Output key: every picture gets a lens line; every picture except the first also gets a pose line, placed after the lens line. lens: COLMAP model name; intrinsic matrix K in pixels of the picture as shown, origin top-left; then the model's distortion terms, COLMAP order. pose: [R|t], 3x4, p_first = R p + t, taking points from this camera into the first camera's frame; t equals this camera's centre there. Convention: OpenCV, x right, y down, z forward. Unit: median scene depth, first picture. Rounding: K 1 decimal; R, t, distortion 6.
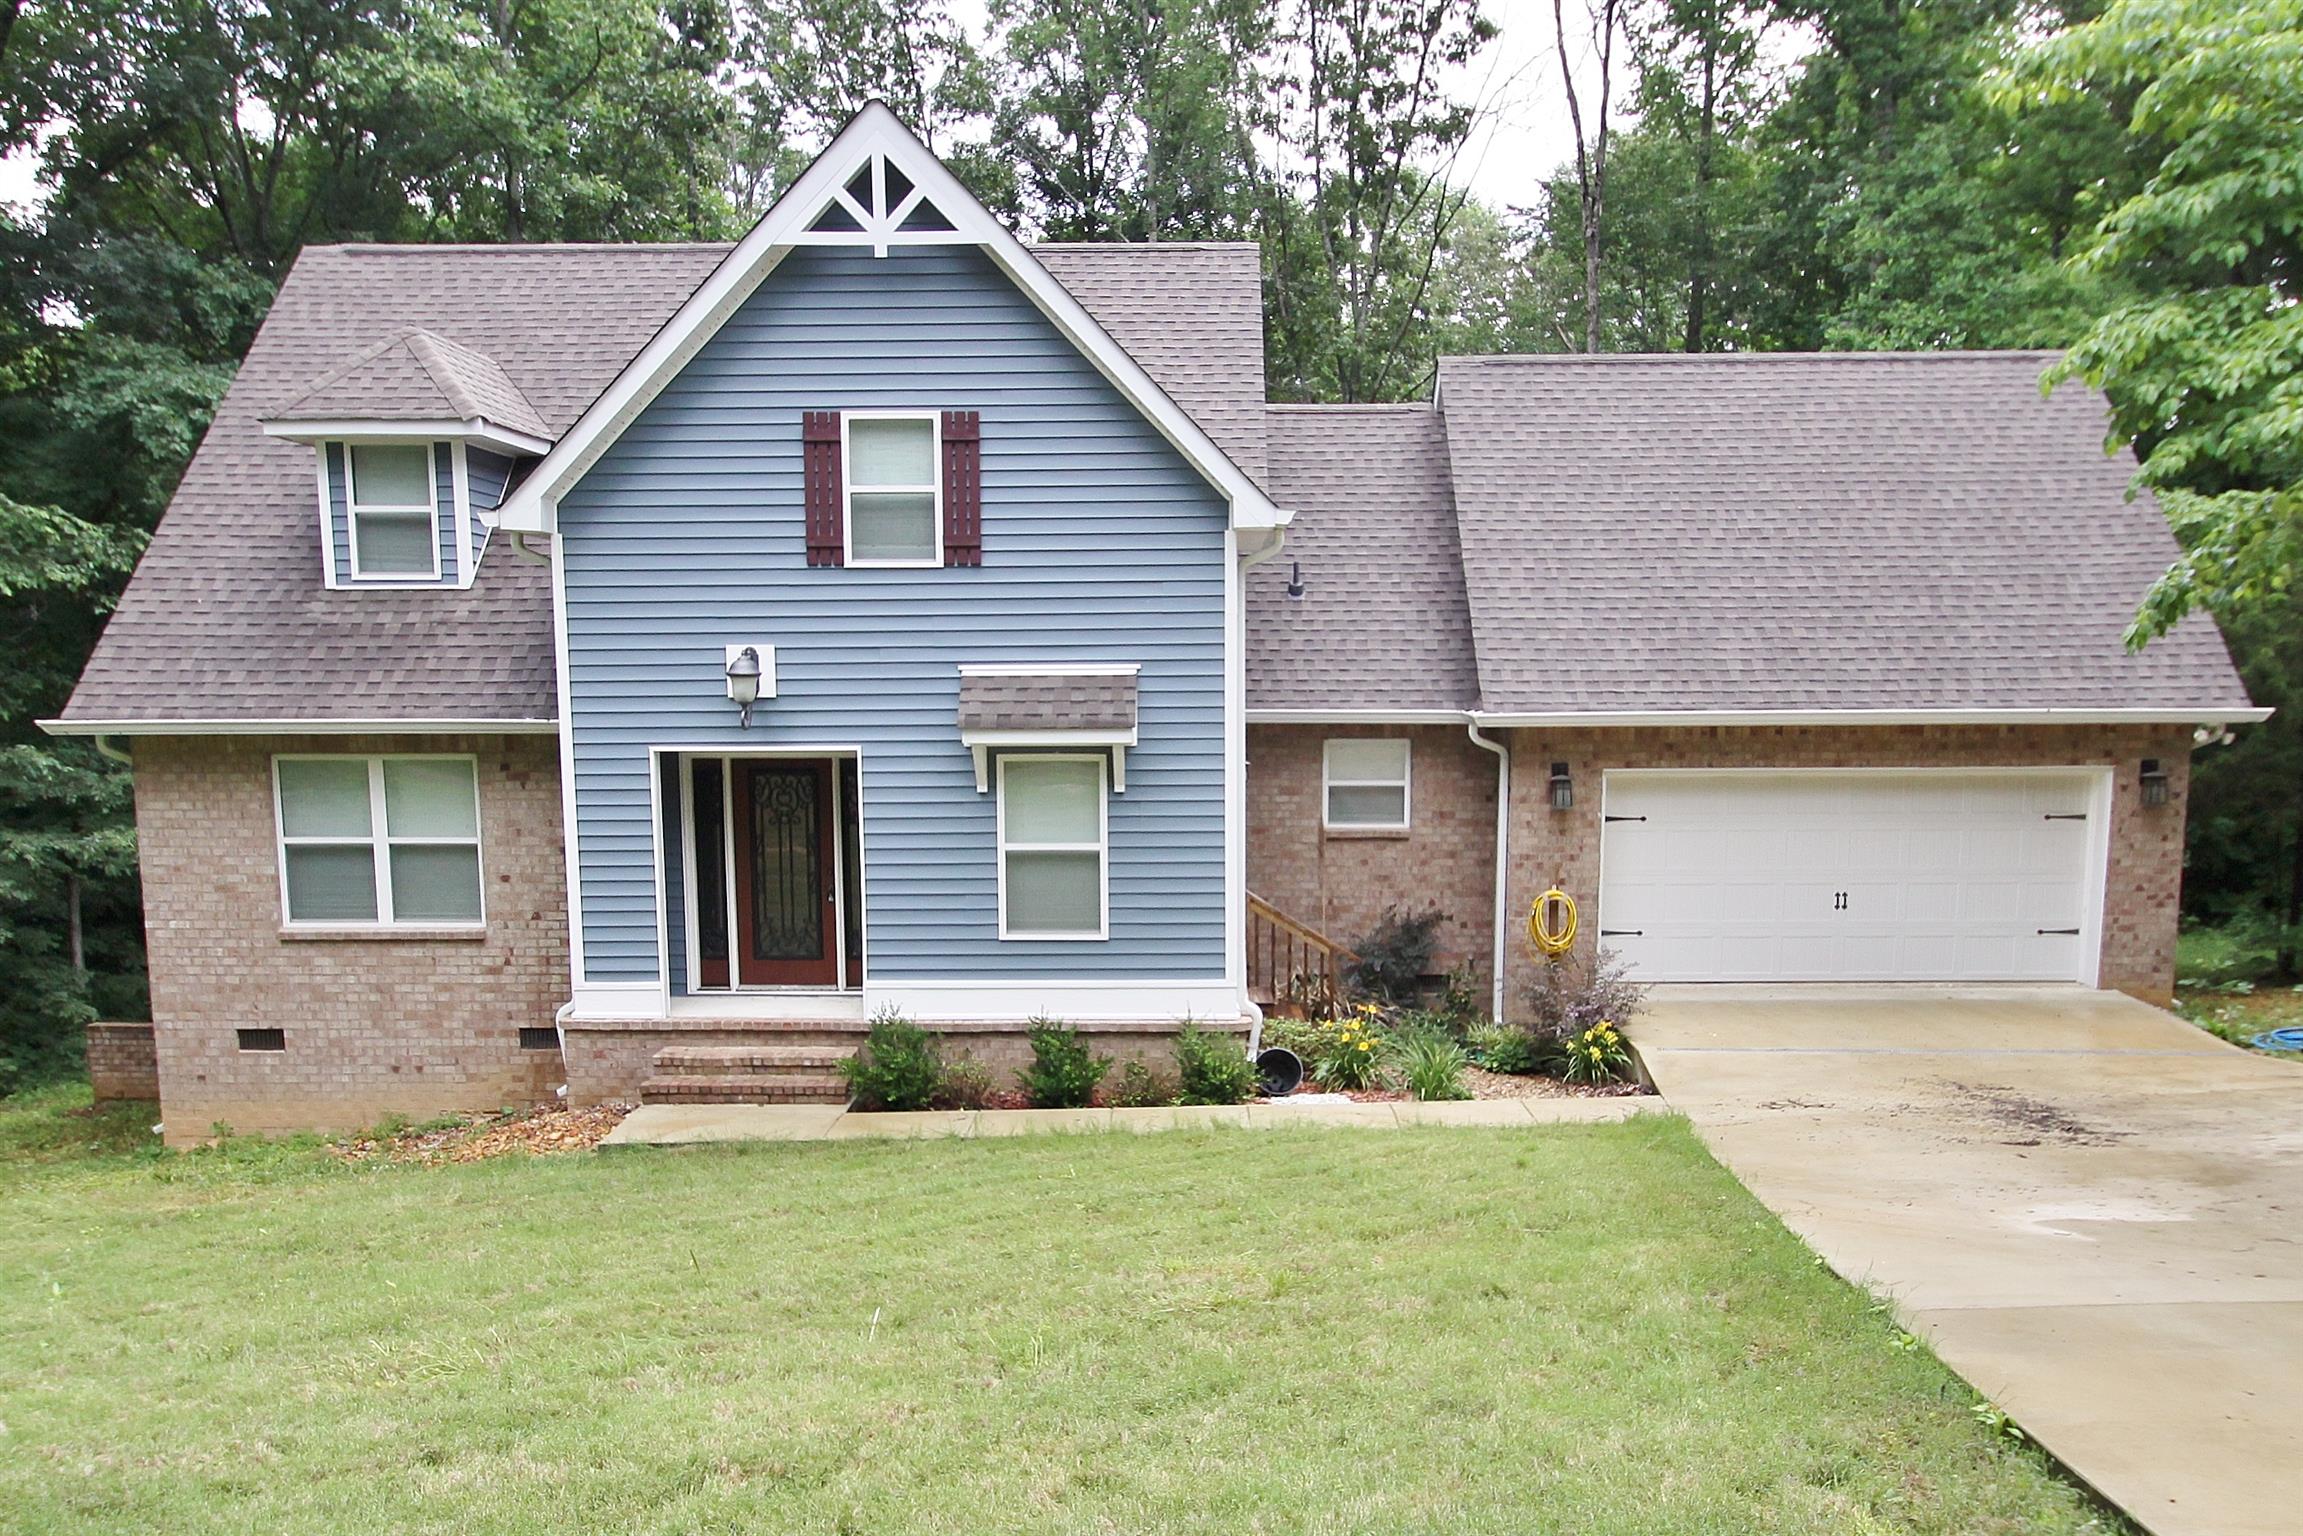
lens RADIAL K [[1087.9, 0, 1186.7], [0, 1087.9, 819.4], [0, 0, 1]] dist [0.000211, 0.000682]
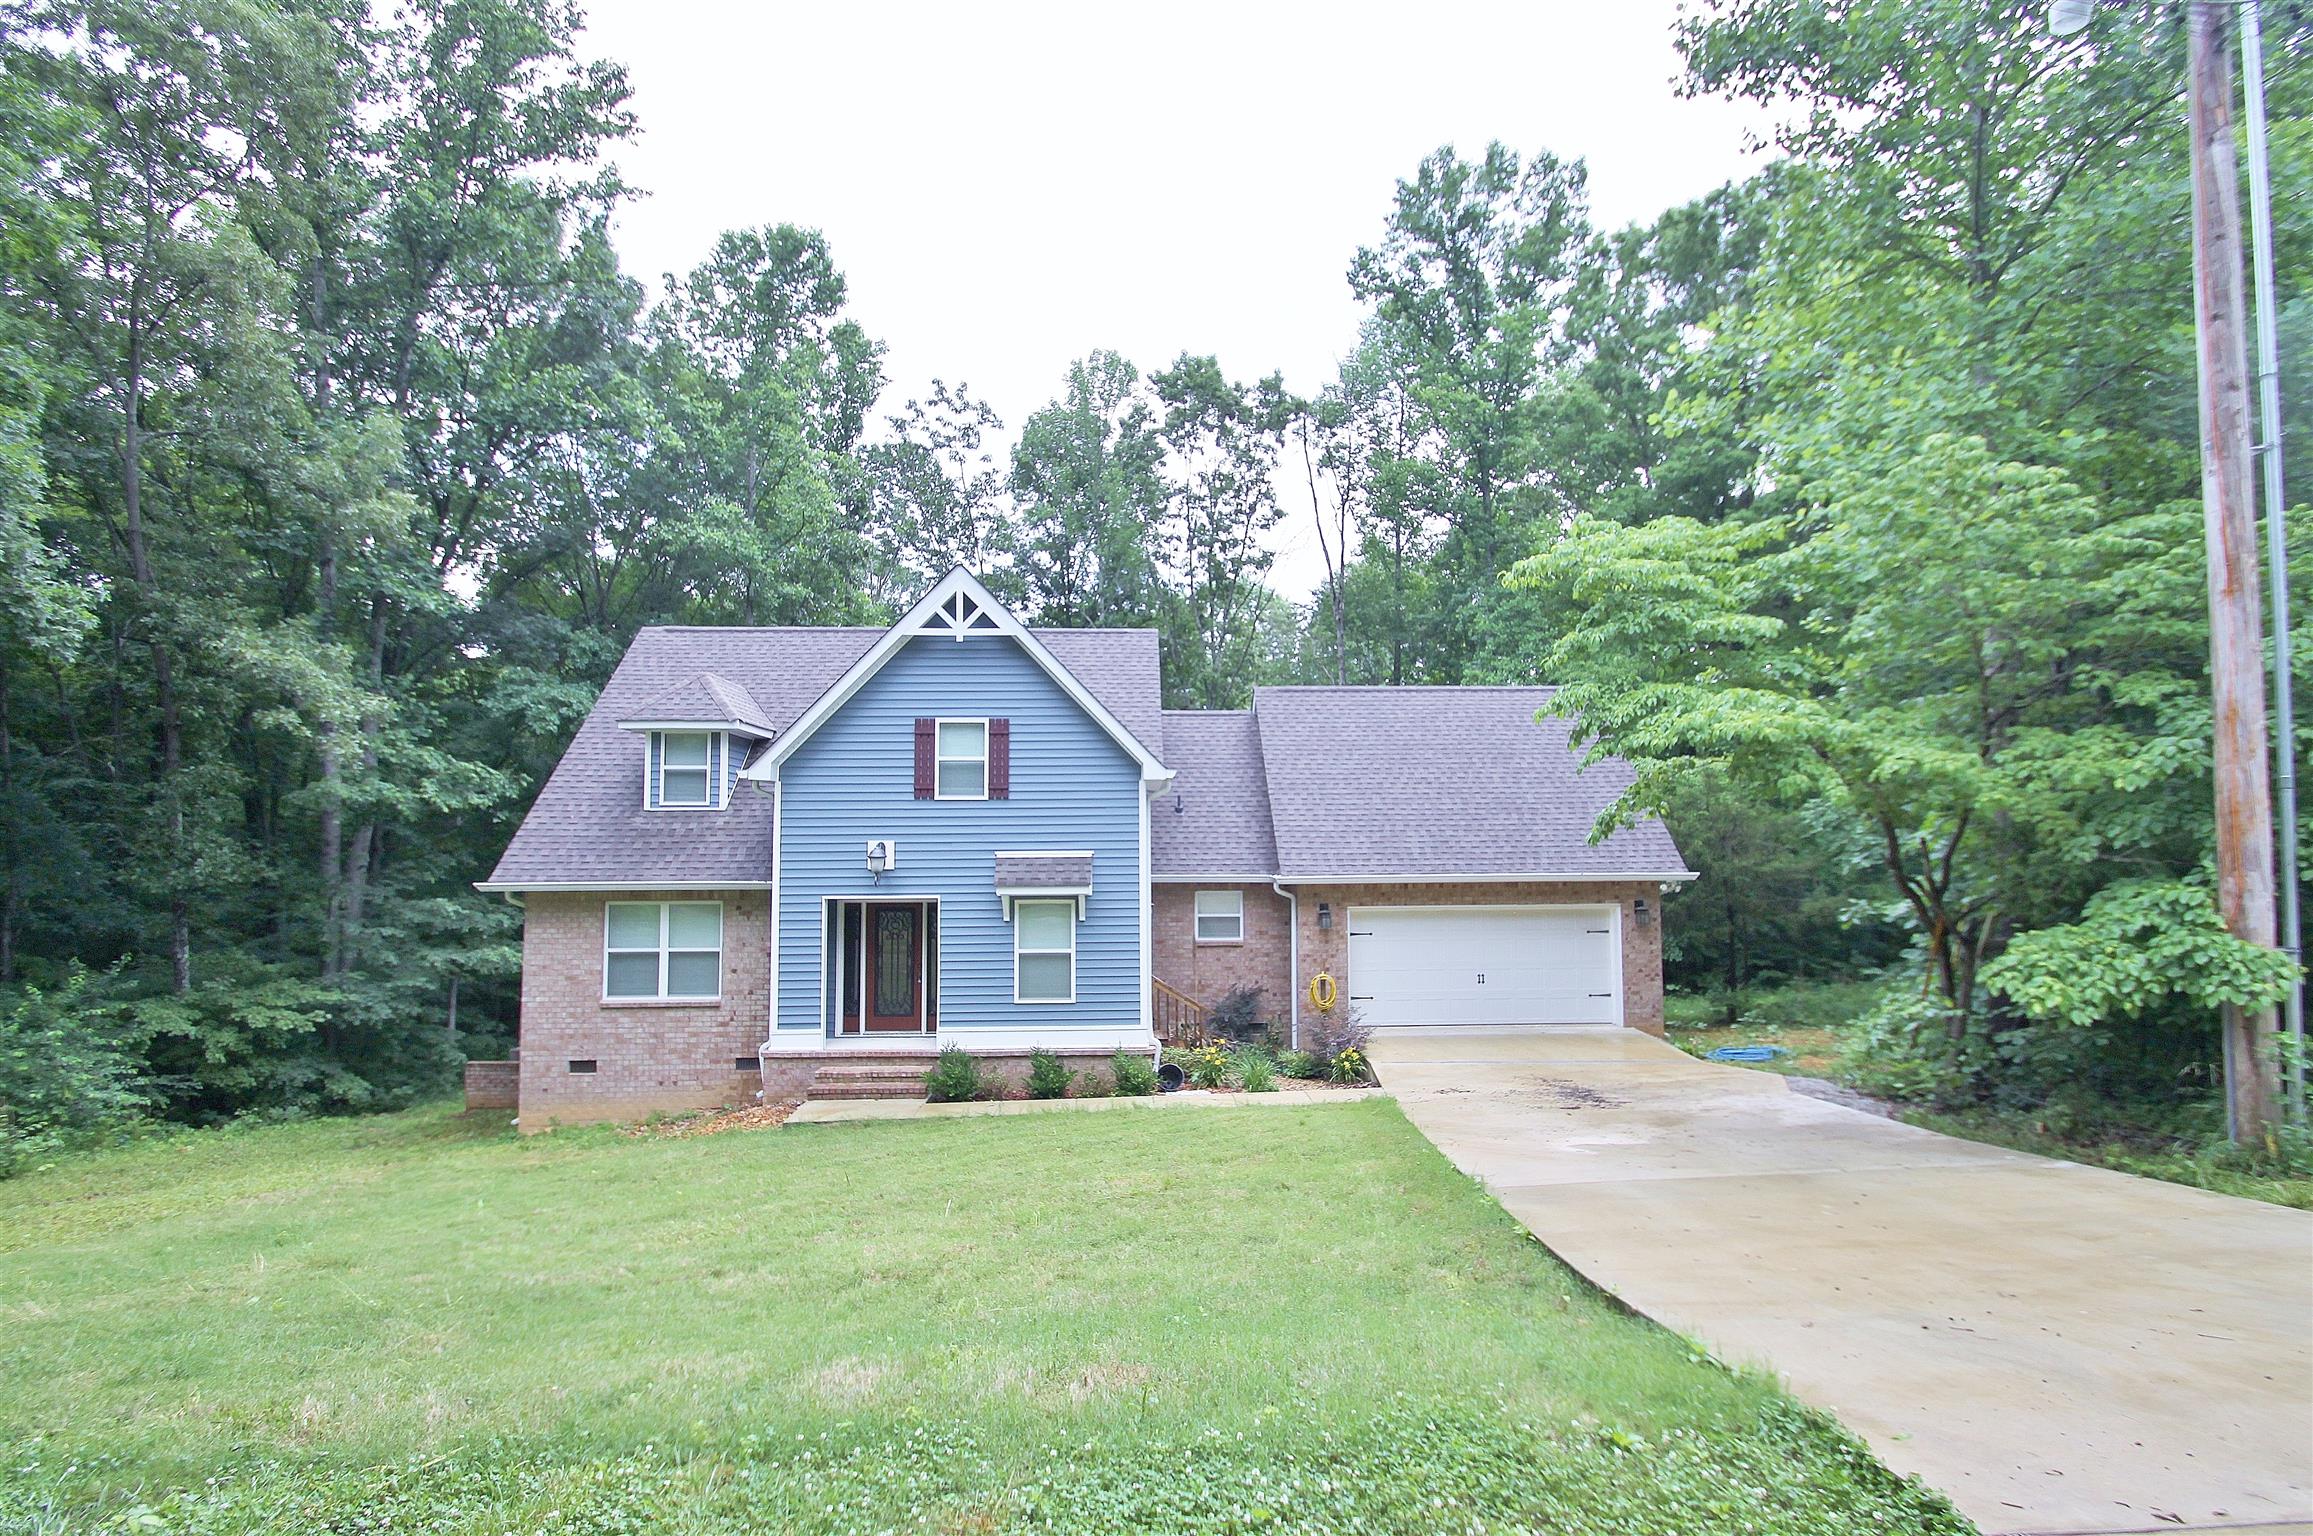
lens RADIAL K [[1092.7, 0, 1191.9], [0, 1092.7, 819.6], [0, 0, 1]] dist [0.000211, 0.000682]
pose [[0.998804, -0.000328, 0.048898, 0.032042], [0.006846, 0.991065, -0.133207, 0.052159], [-0.048418, 0.133383, 0.989881, -0.833726]]
